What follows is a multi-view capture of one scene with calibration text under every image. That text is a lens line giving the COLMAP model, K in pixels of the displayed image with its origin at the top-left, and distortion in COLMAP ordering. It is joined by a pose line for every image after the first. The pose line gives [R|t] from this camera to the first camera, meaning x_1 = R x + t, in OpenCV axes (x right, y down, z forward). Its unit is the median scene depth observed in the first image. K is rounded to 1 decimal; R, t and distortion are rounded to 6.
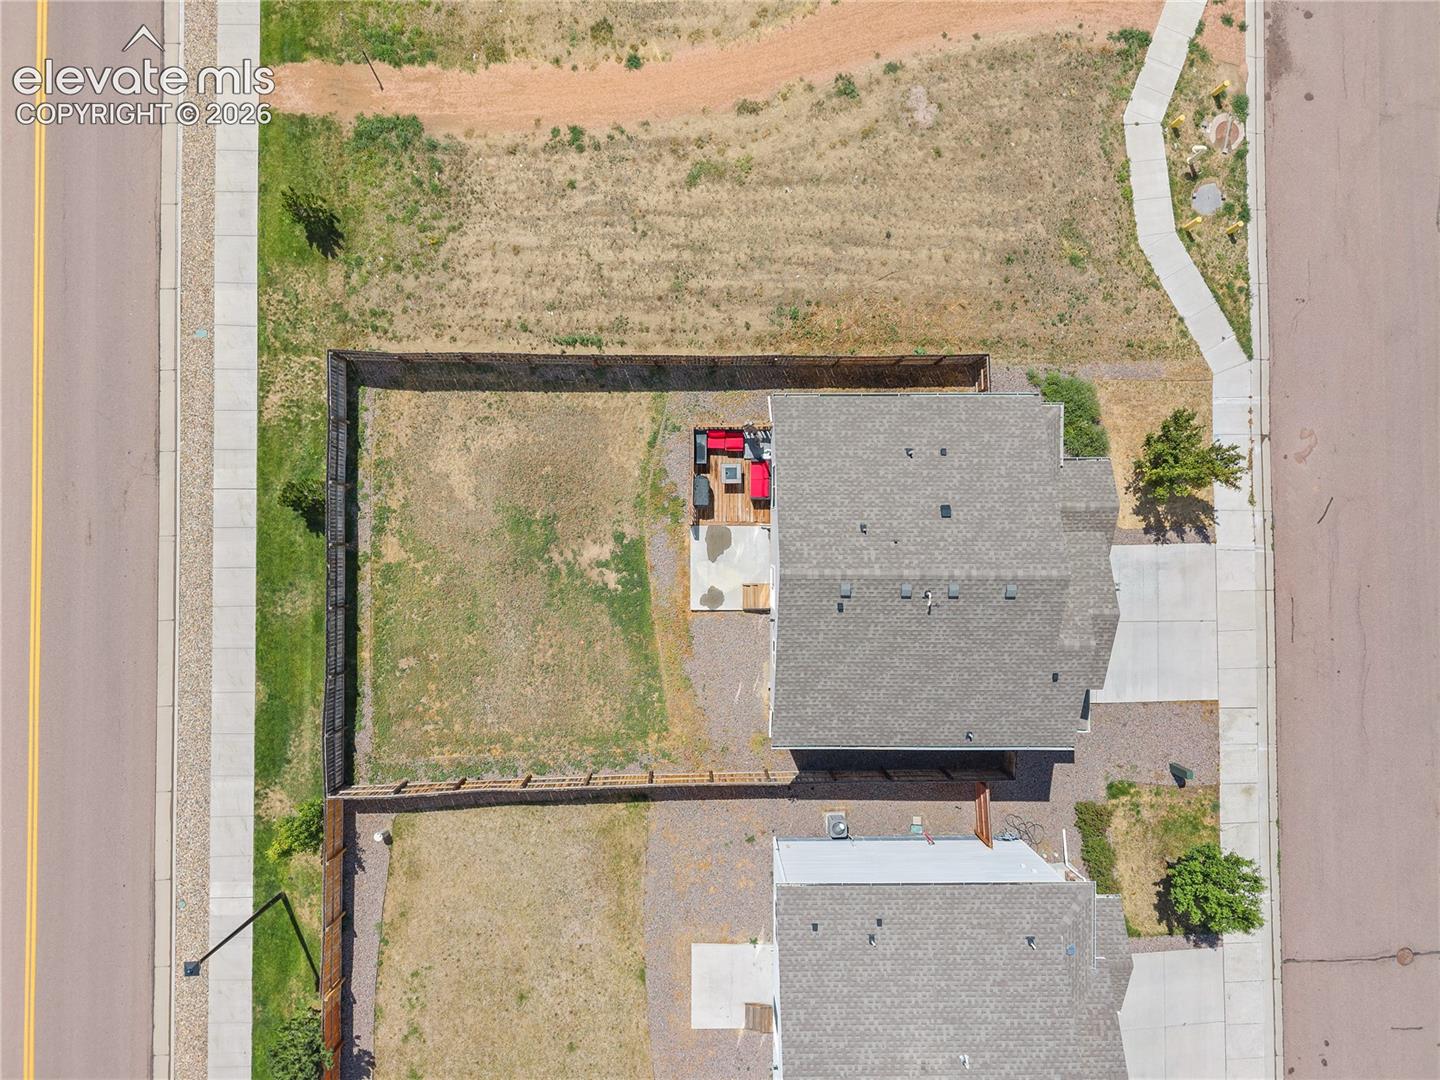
lens RADIAL K [[968.9, 0, 721.6], [0, 968.9, 537.7], [0, 0, 1]] dist [0.007787, -0.007459]
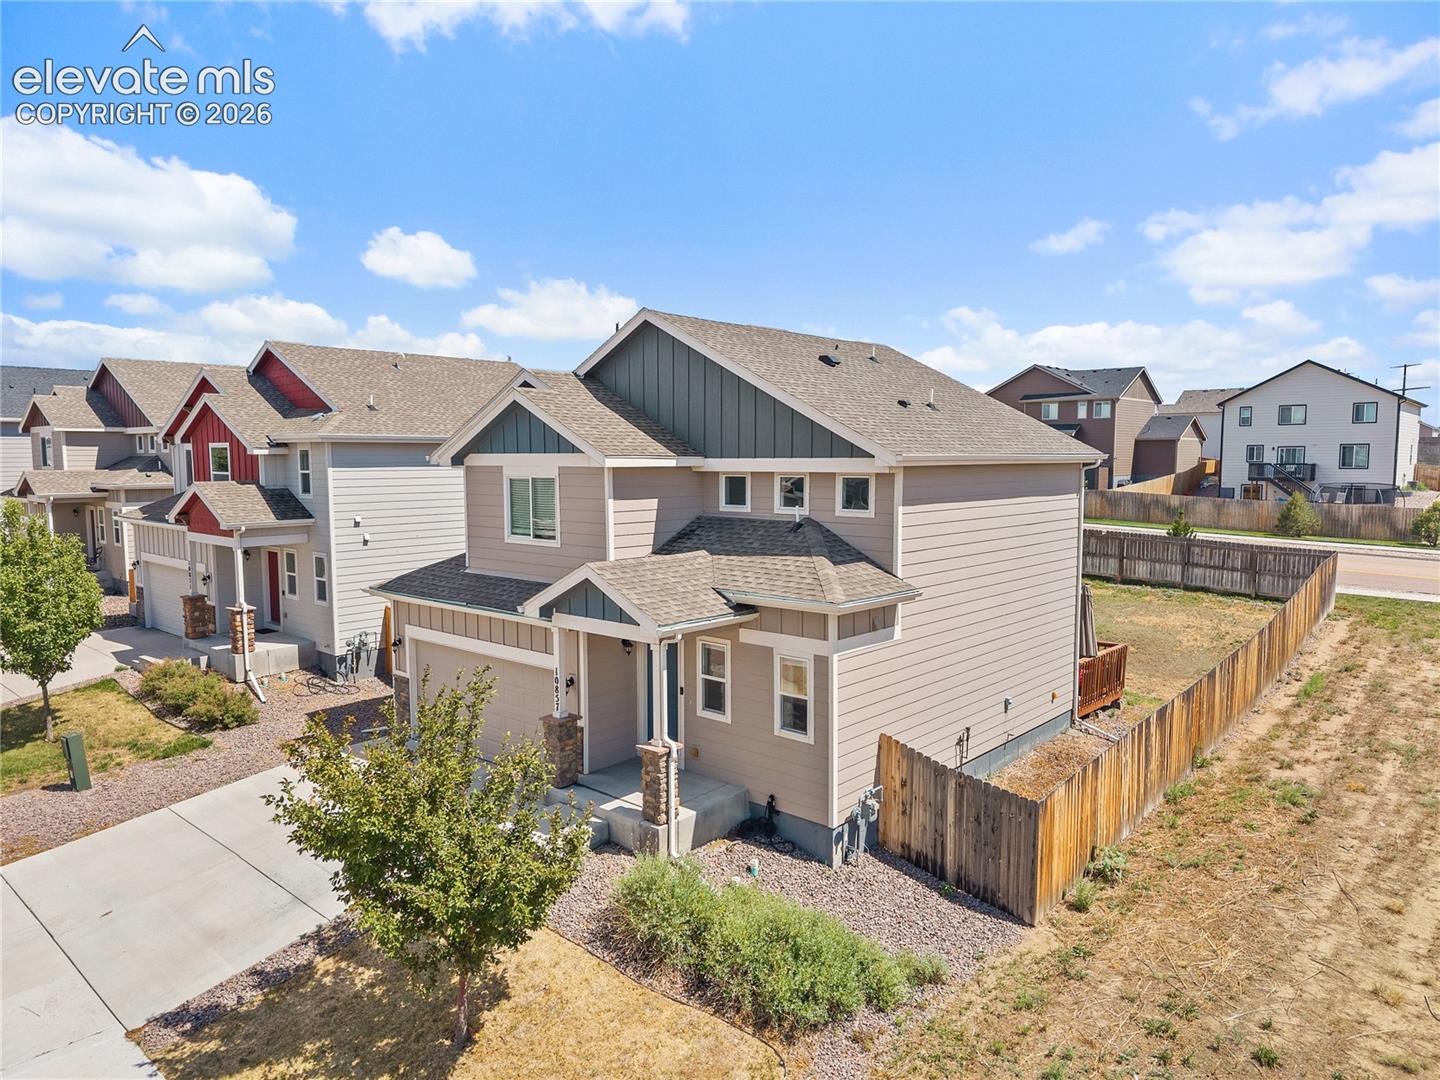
lens RADIAL K [[968.9, 0, 721.6], [0, 968.9, 537.7], [0, 0, 1]] dist [0.007787, -0.007459]
pose [[-0.661695, 0.057585, -0.747558, 0.615438], [-0.749750, -0.058587, 0.659122, -0.329631], [-0.005842, 0.996620, 0.081941, 0.832983]]
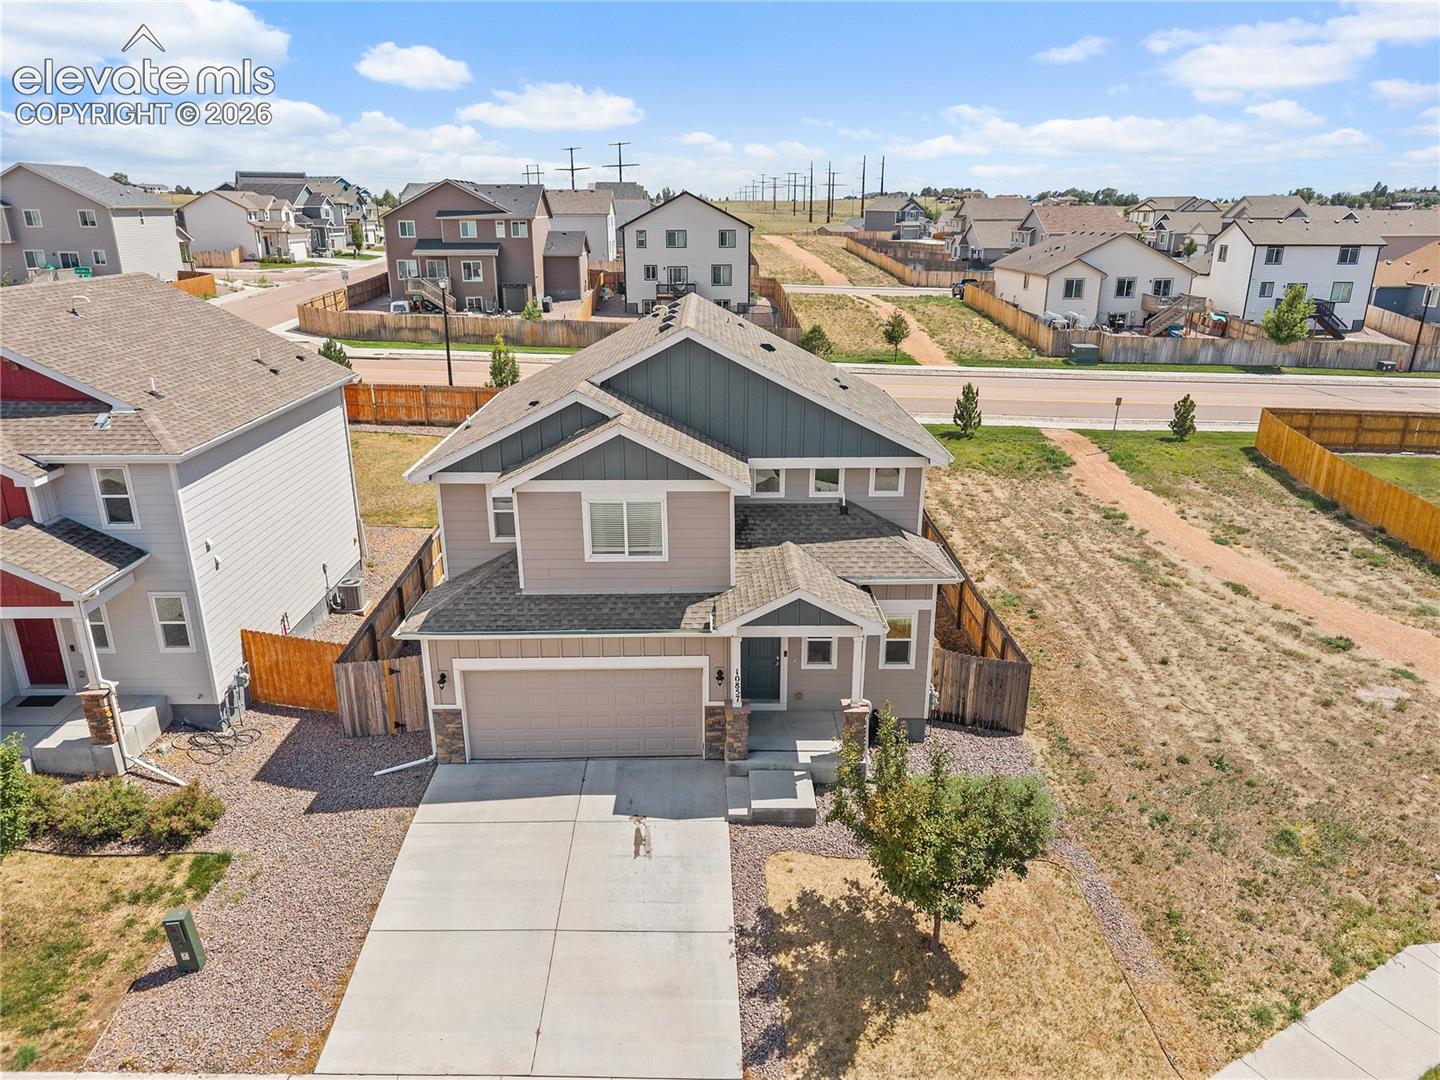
lens RADIAL K [[968.9, 0, 721.6], [0, 968.9, 537.7], [0, 0, 1]] dist [0.007787, -0.007459]
pose [[0.022080, 0.314419, -0.949028, 0.806799], [-0.999748, 0.003191, -0.022203, 0.022682], [-0.003952, 0.949279, 0.314410, 0.700751]]
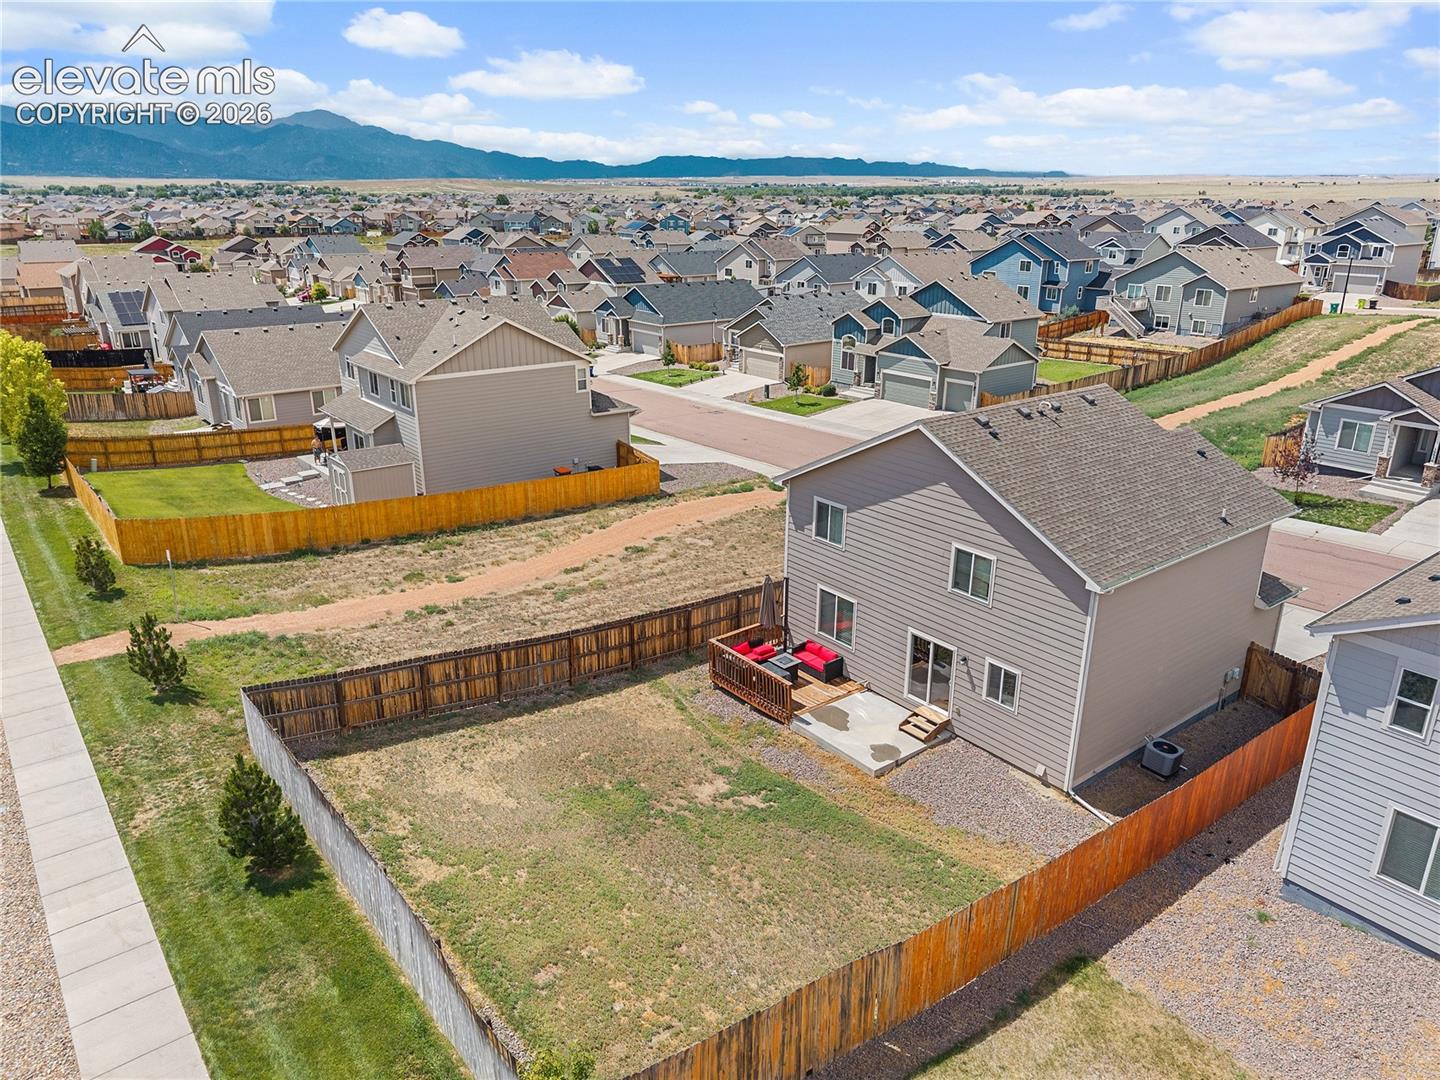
lens RADIAL K [[997.5, 0, 720.2], [0, 997.5, 535.3], [0, 0, 1]] dist [0.005061, -0.003033]
pose [[0.788317, -0.205602, 0.579900, -0.482959], [0.615267, 0.260962, -0.743872, 0.480049], [0.001610, 0.943200, 0.332221, 0.597945]]
